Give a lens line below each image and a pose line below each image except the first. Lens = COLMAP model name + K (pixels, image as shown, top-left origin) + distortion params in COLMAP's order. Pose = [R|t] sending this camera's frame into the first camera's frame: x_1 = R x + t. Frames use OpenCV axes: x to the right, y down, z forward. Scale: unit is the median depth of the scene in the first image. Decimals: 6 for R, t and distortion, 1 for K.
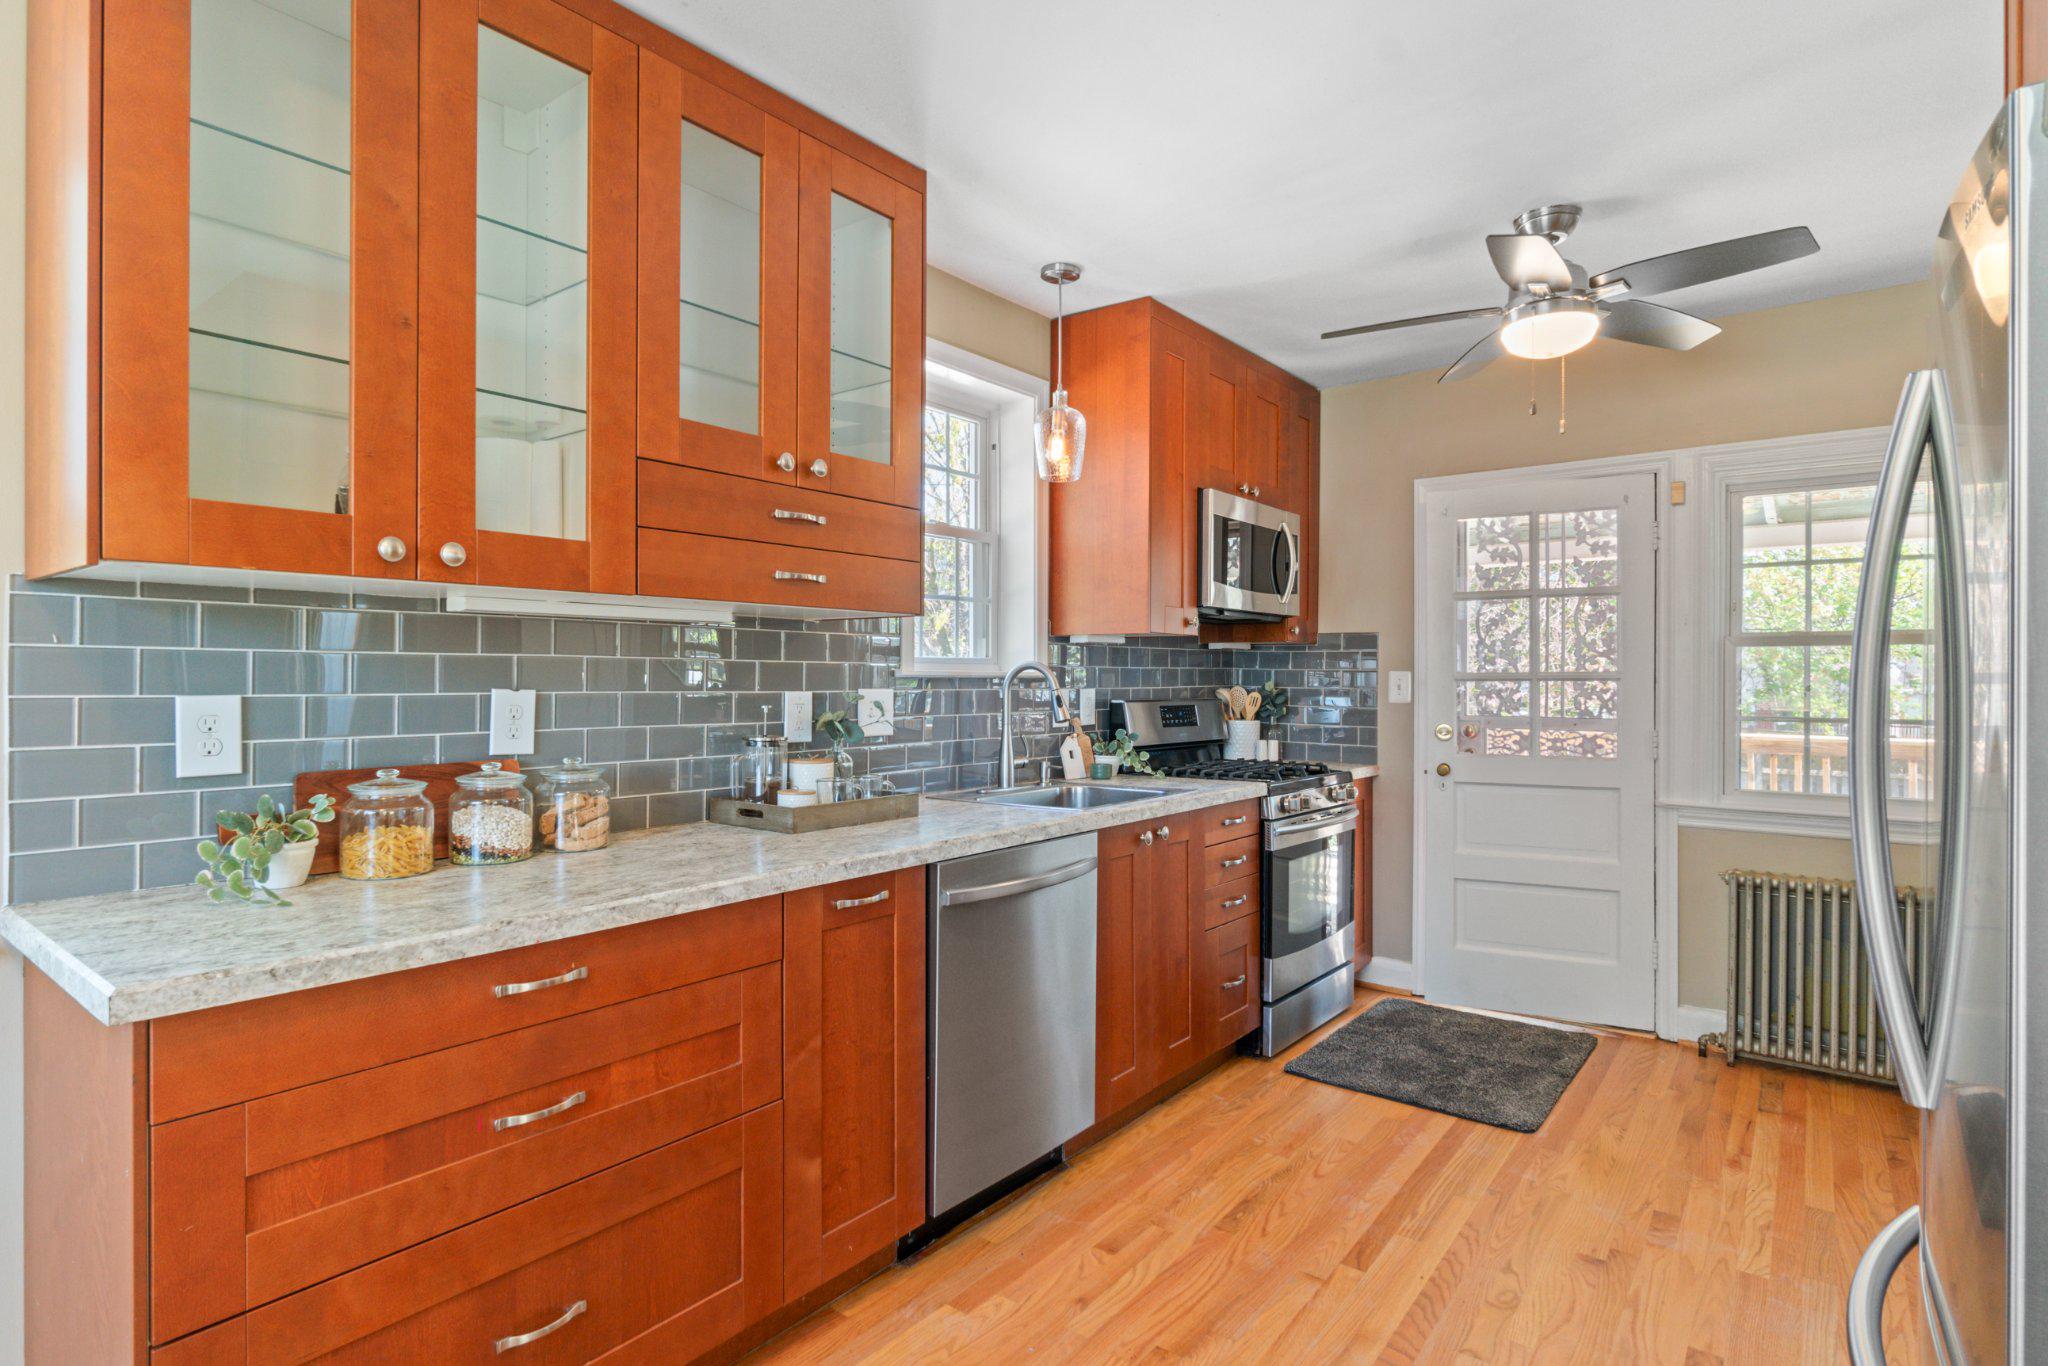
lens RADIAL K [[1053.2, 0, 1012.5], [0, 1053.2, 675.4], [0, 0, 1]] dist [-0.002455, -0.000103]
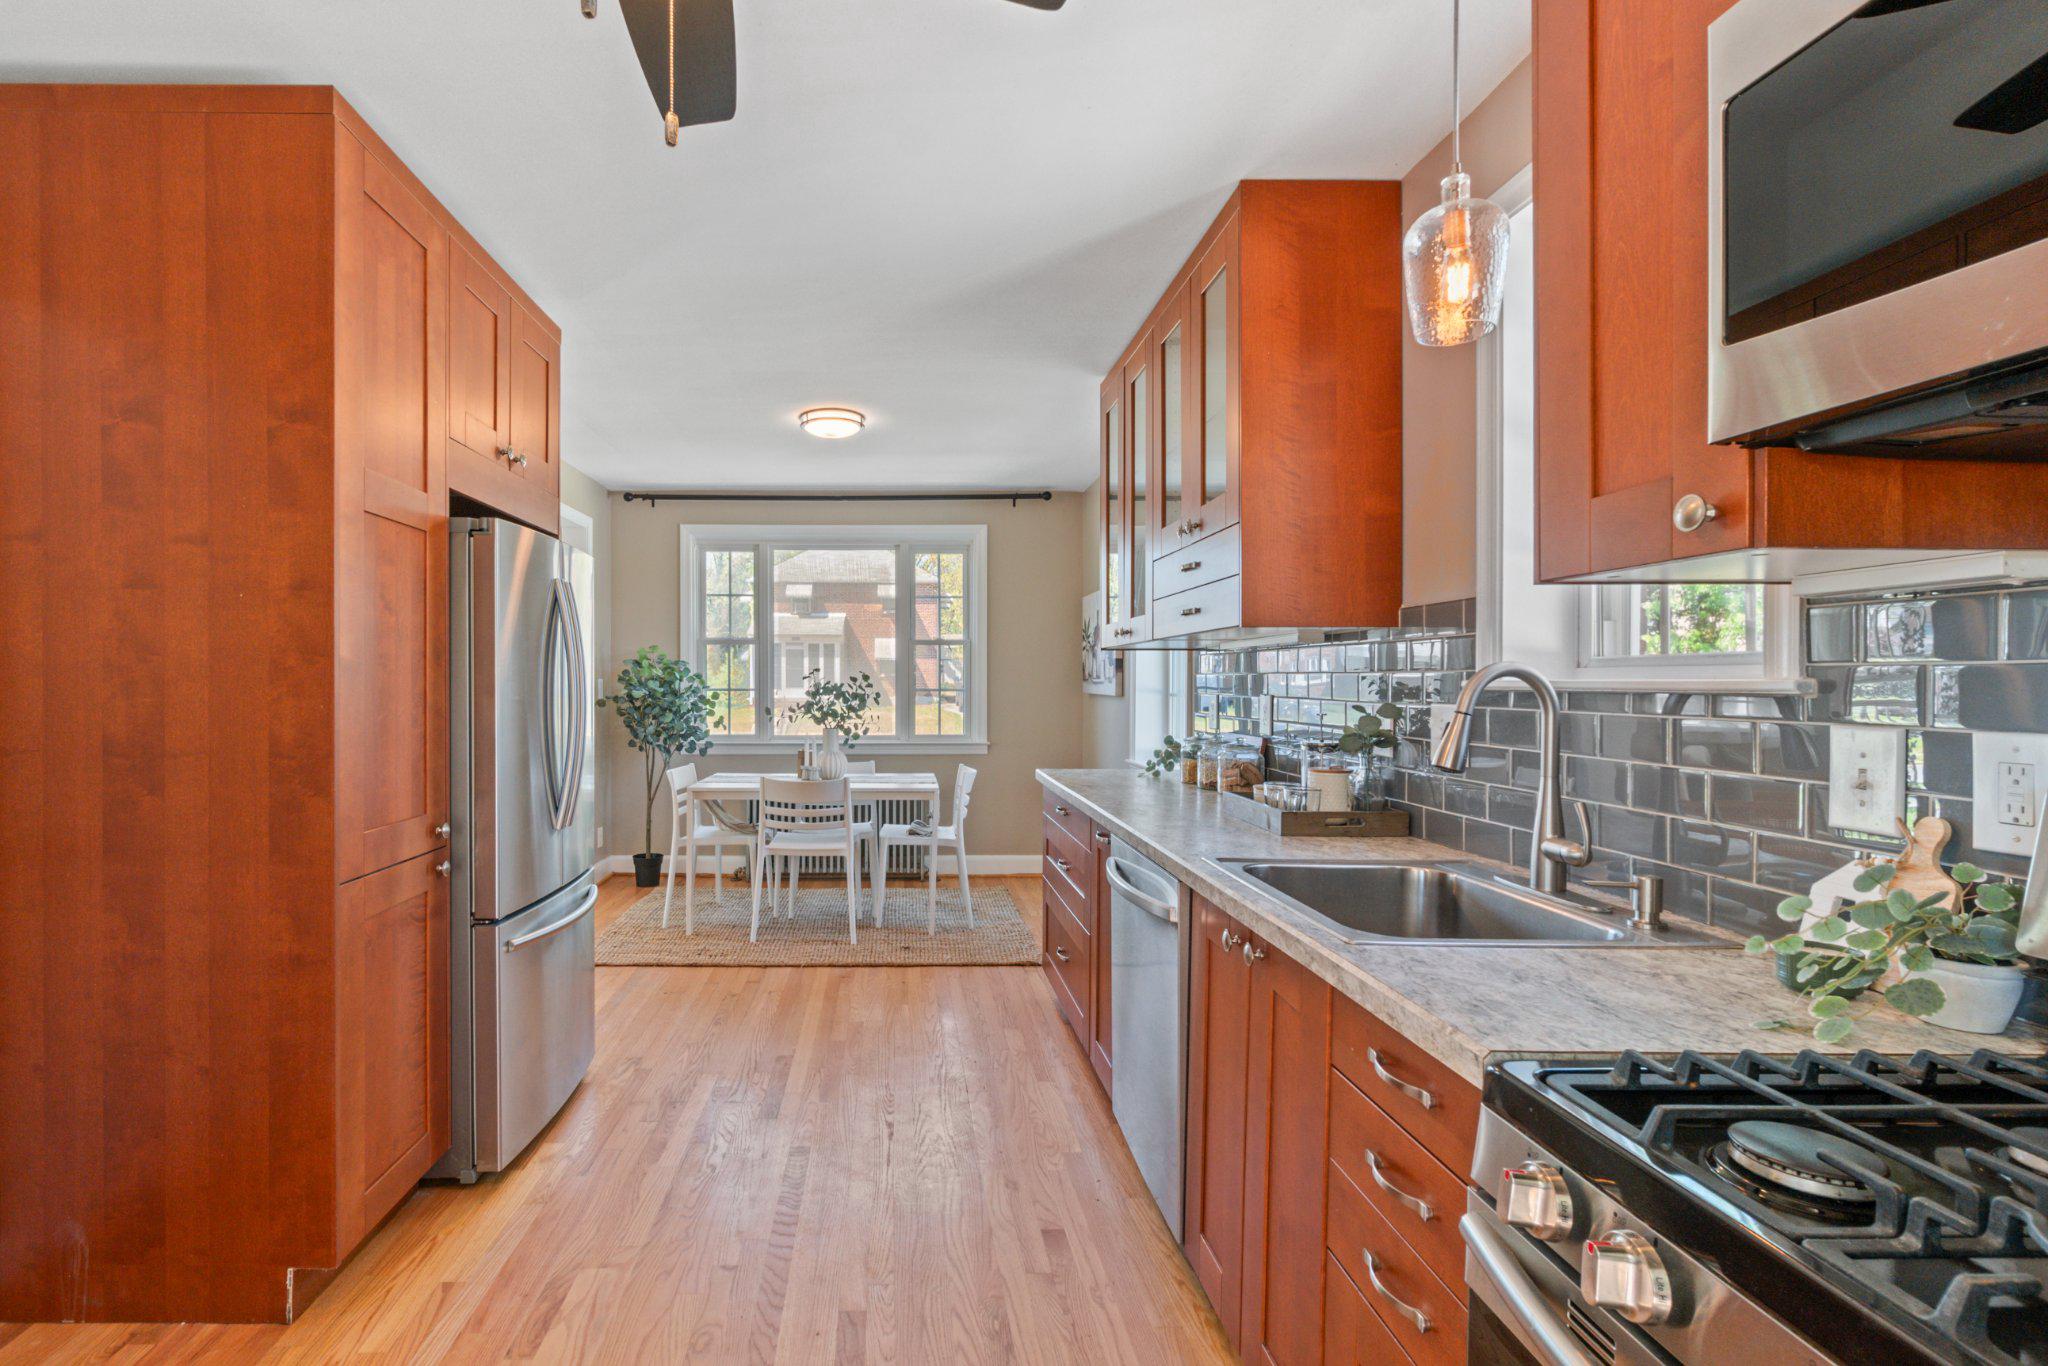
lens RADIAL K [[946.8, 0, 910.6], [0, 946.8, 688.4], [0, 0, 1]] dist [-0.002998, -0.000144]
pose [[-0.775933, -0.000797, -0.630815, 0.878924], [-0.004786, 0.999978, 0.004624, -0.000403], [0.630798, 0.006606, -0.775919, 1.820193]]
